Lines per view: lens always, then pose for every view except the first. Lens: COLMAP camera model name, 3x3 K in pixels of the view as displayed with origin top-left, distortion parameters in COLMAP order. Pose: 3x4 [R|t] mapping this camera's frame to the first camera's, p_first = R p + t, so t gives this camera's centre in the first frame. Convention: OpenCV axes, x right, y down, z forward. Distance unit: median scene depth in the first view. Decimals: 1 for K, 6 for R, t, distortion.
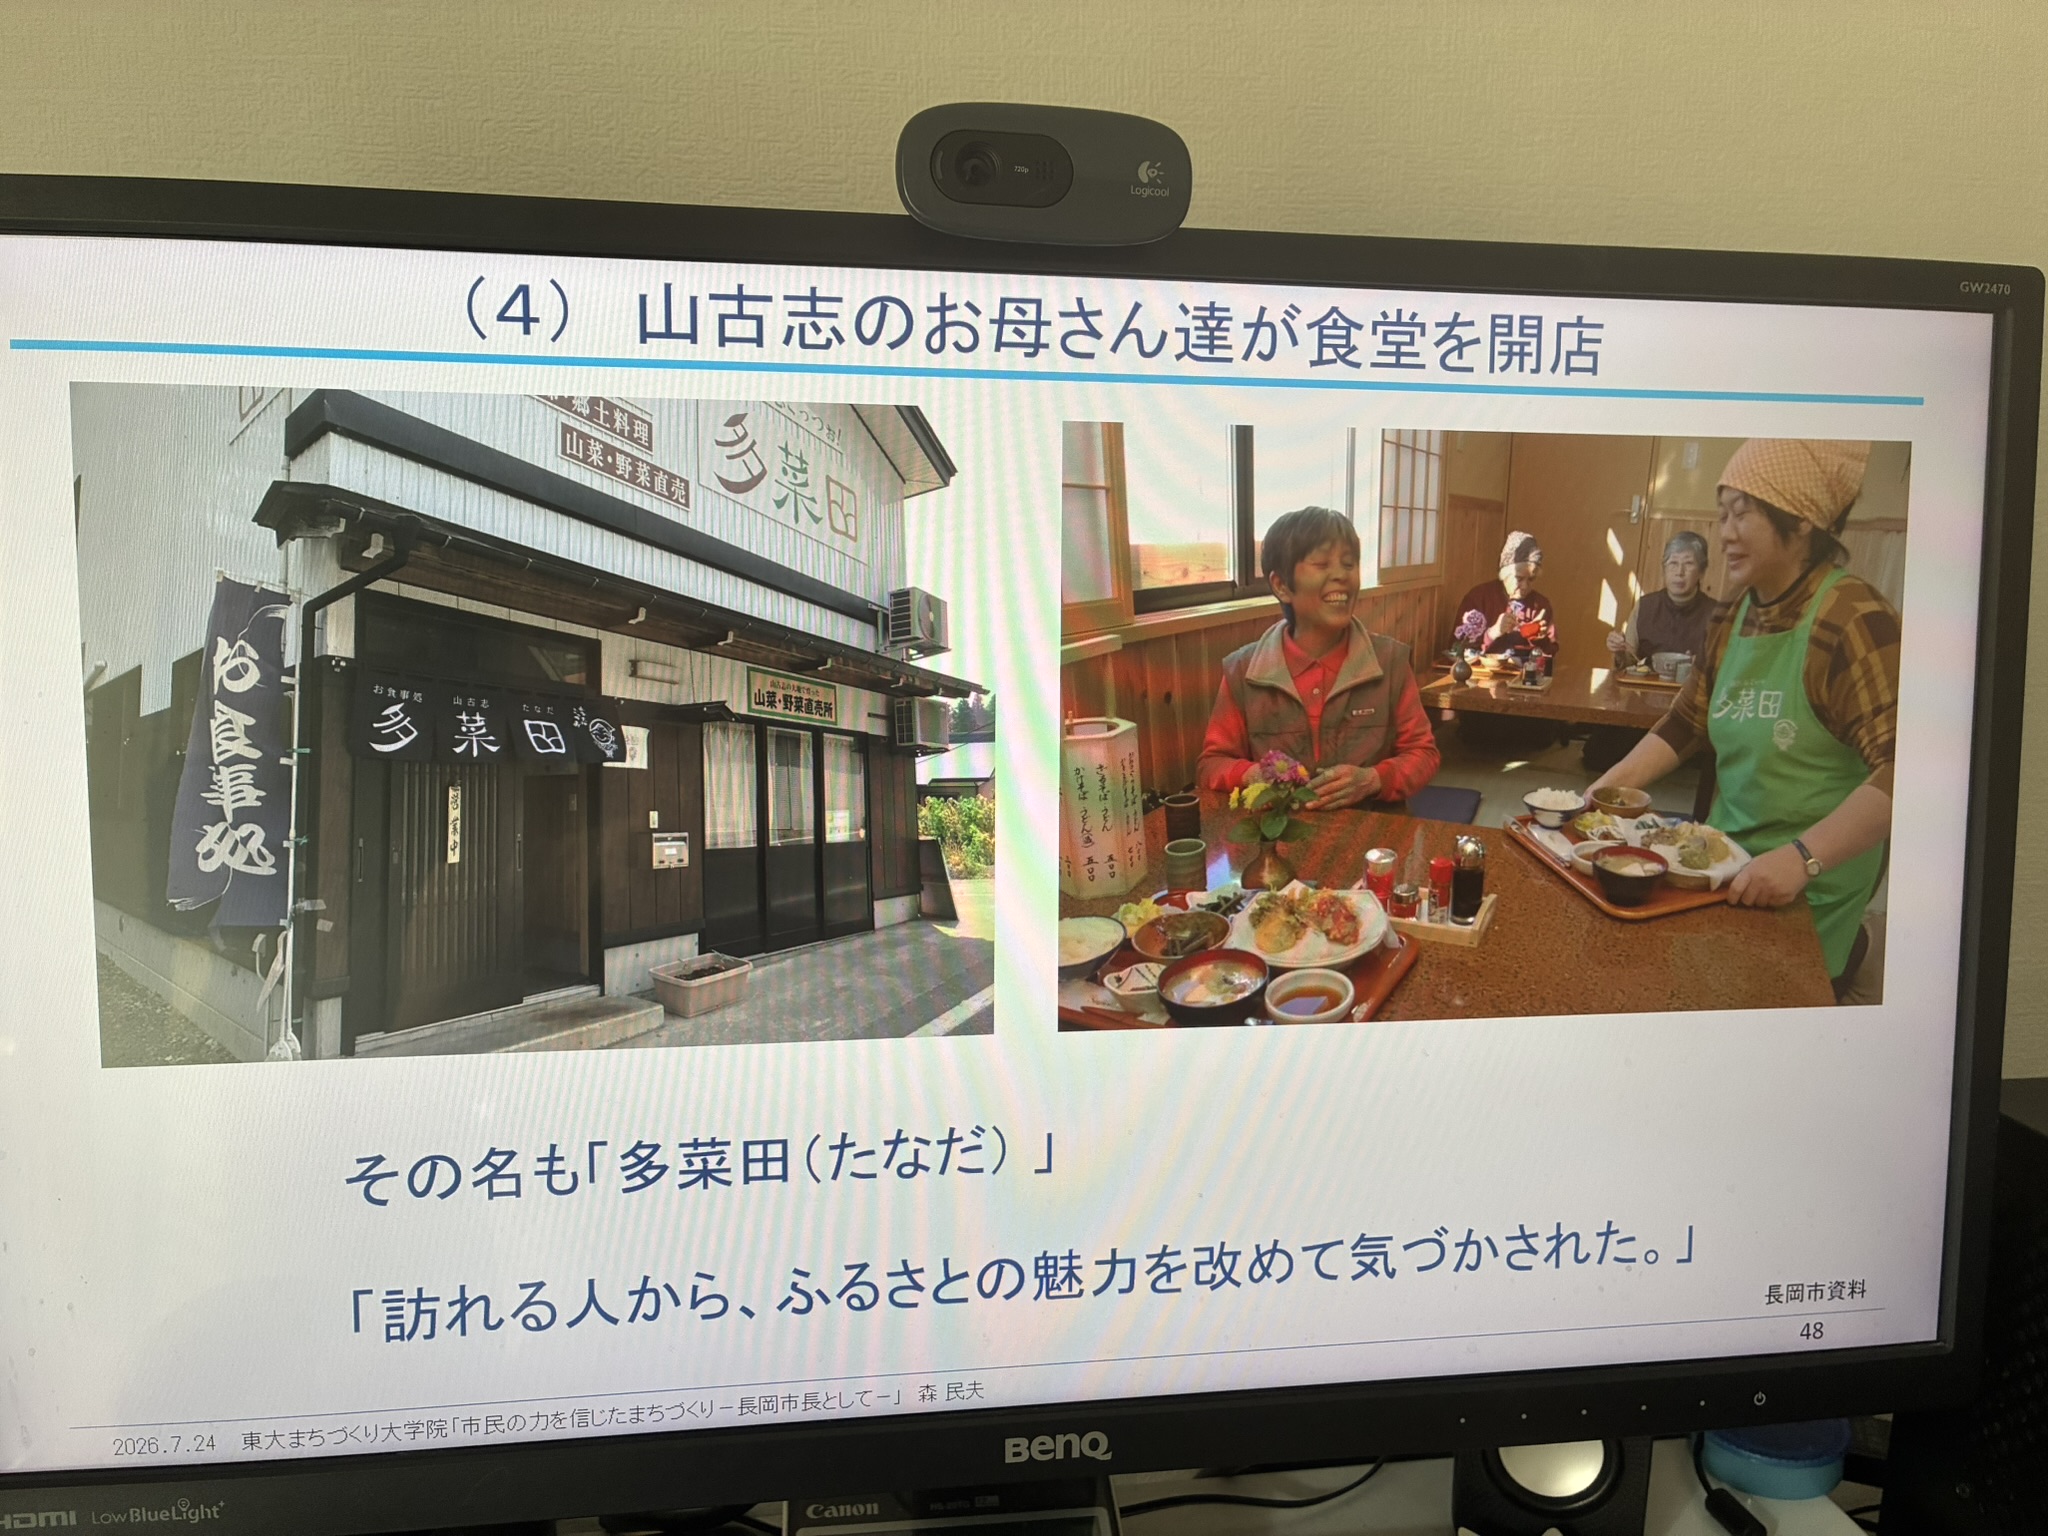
lens RADIAL K [[1586.8, 0, 1024.0], [0, 1586.8, 768.0], [0, 0, 1]] dist [0.067315, -0.110416]
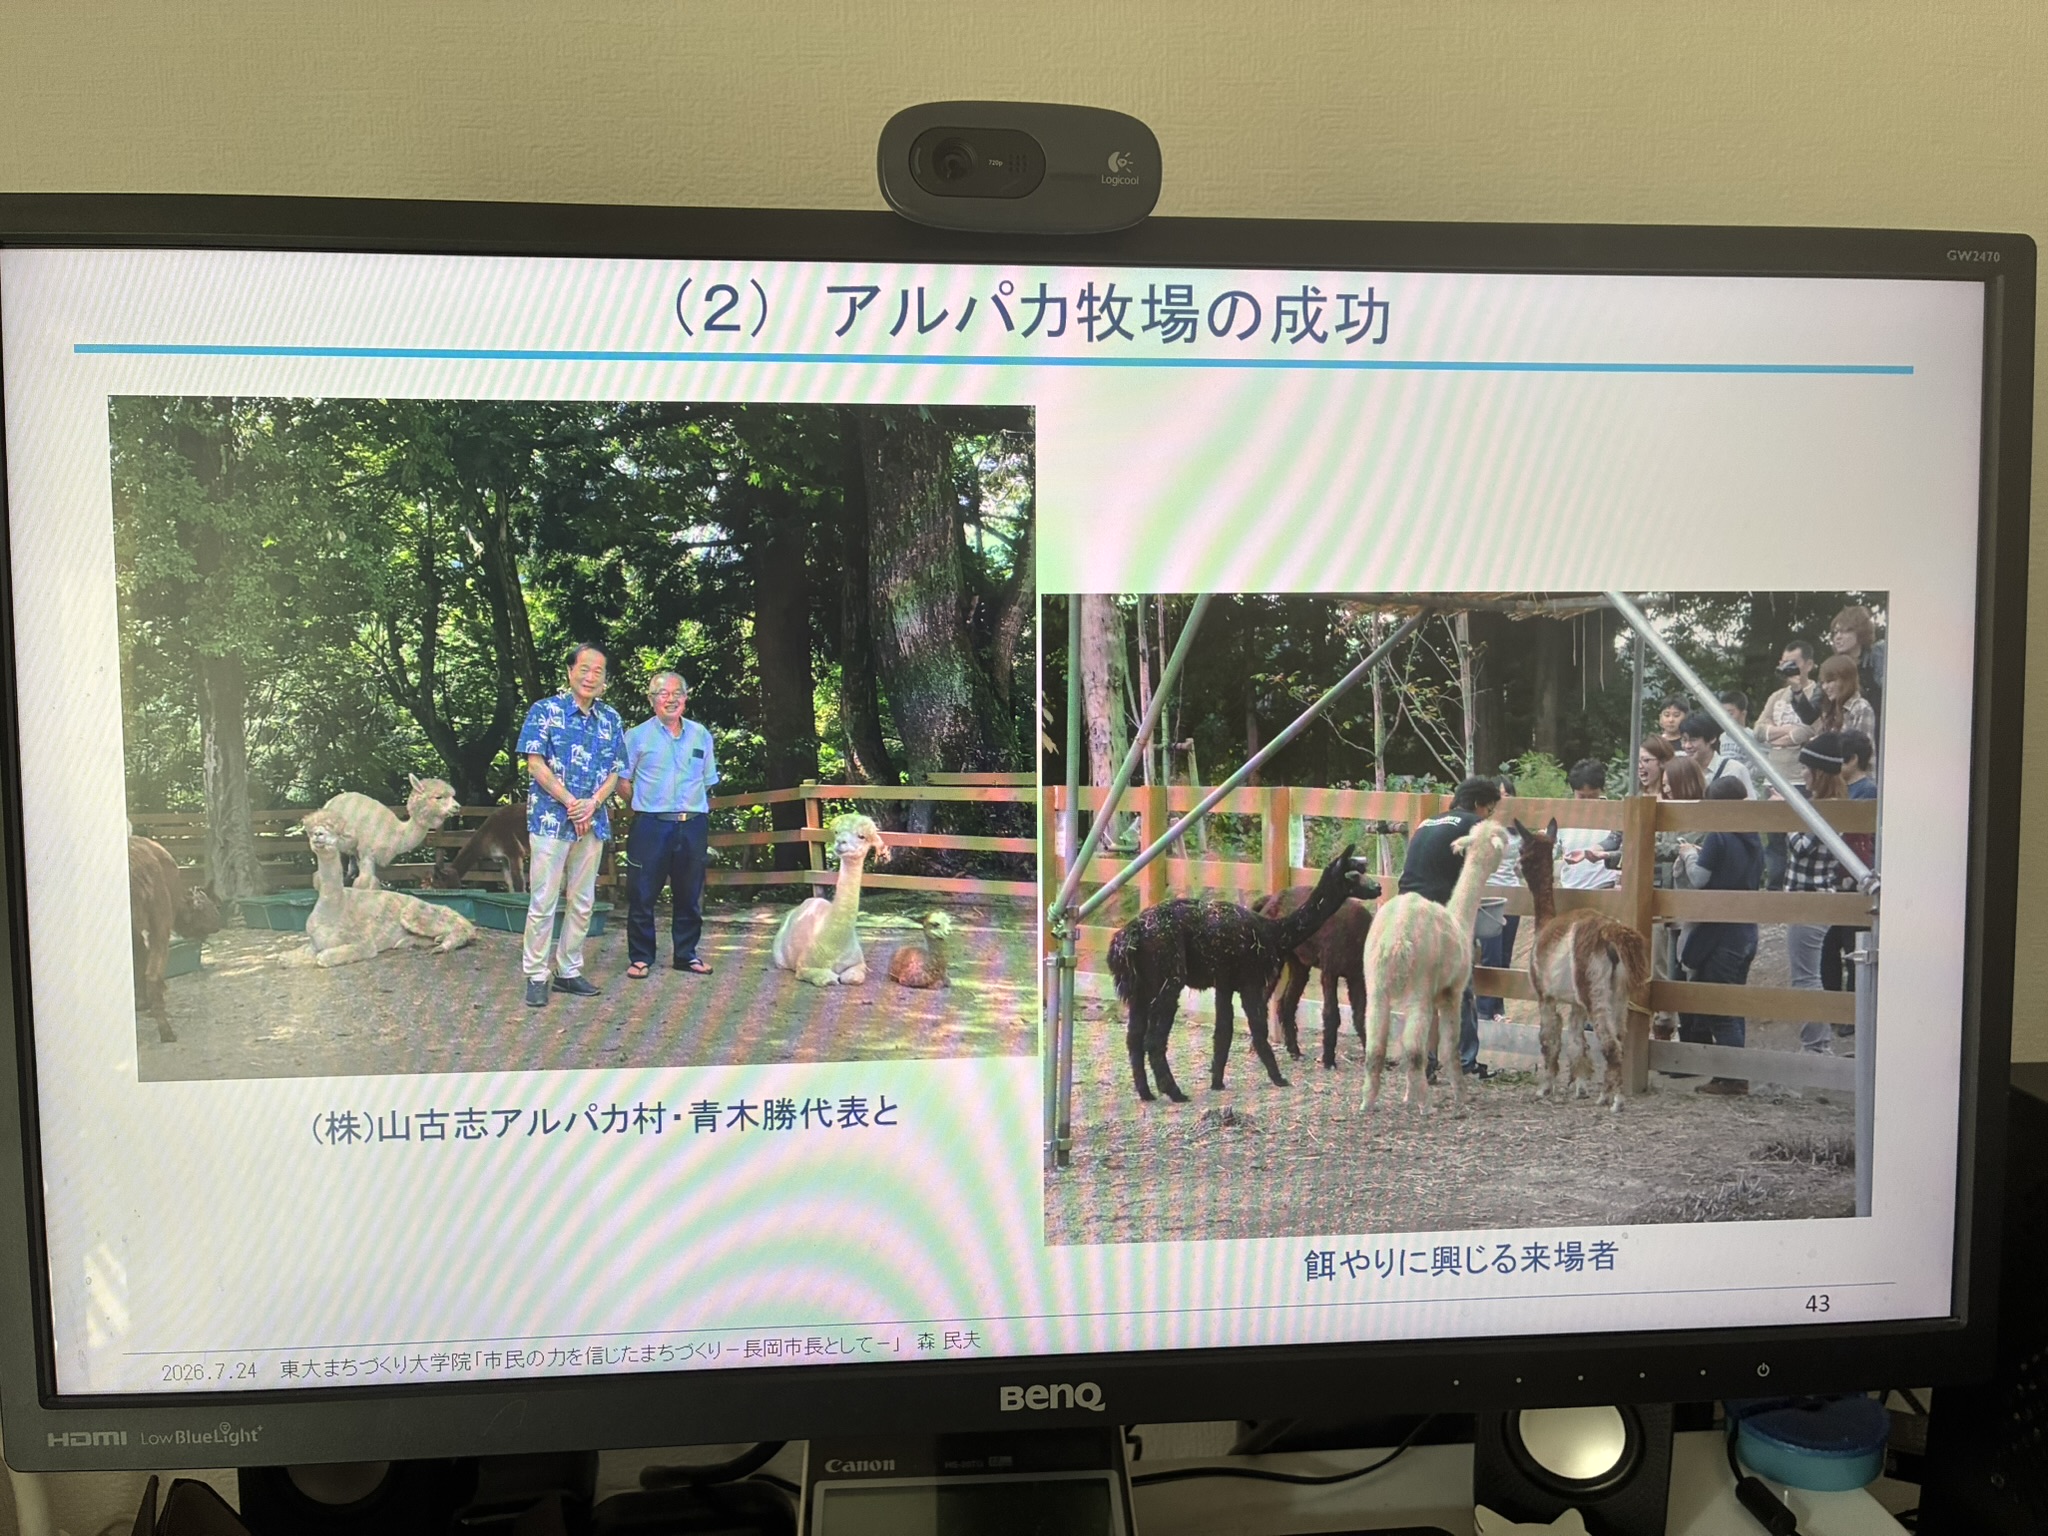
lens RADIAL K [[1586.8, 0, 1024.0], [0, 1586.8, 768.0], [0, 0, 1]] dist [0.067315, -0.110416]
pose [[0.997501, -0.005403, -0.070443, 0.077877], [0.003899, 0.999762, -0.021478, 0.041556], [0.070543, 0.021149, 0.997285, -0.037227]]
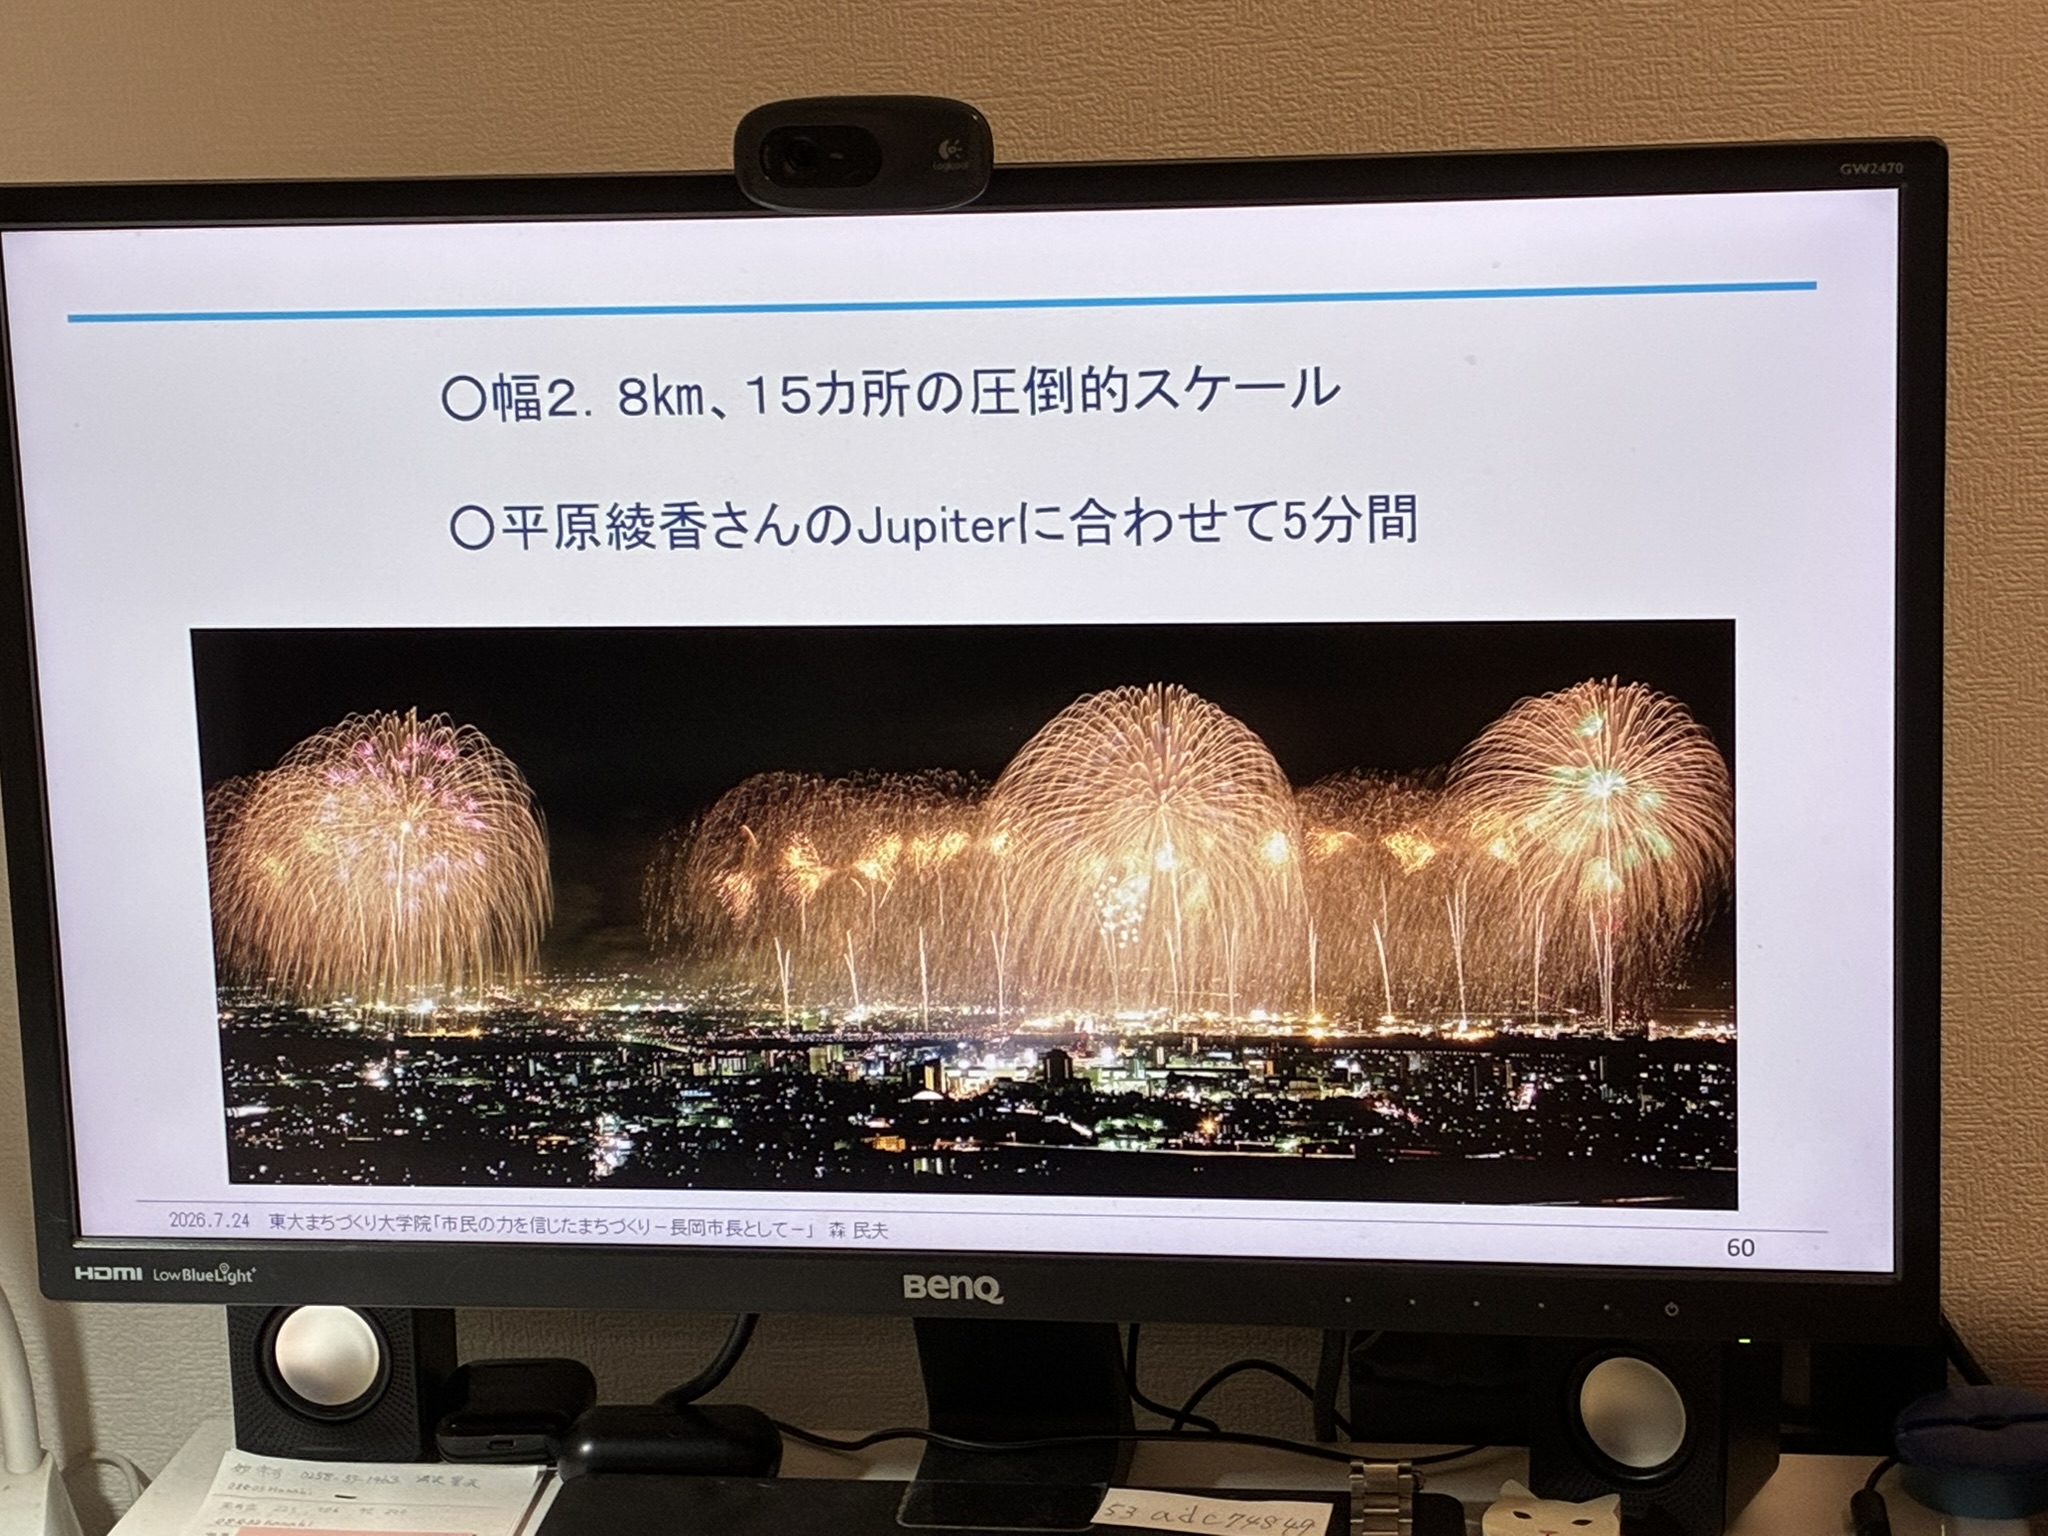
lens RADIAL K [[4315.2, 0, 1019.0], [0, 4315.2, 781.1], [0, 0, 1]] dist [0.290347, -1.764145]
pose [[0.945475, 0.025771, -0.324674, 1.002900], [0.008934, 0.994437, 0.104951, -0.220888], [0.325573, -0.102130, 0.939985, -1.694885]]
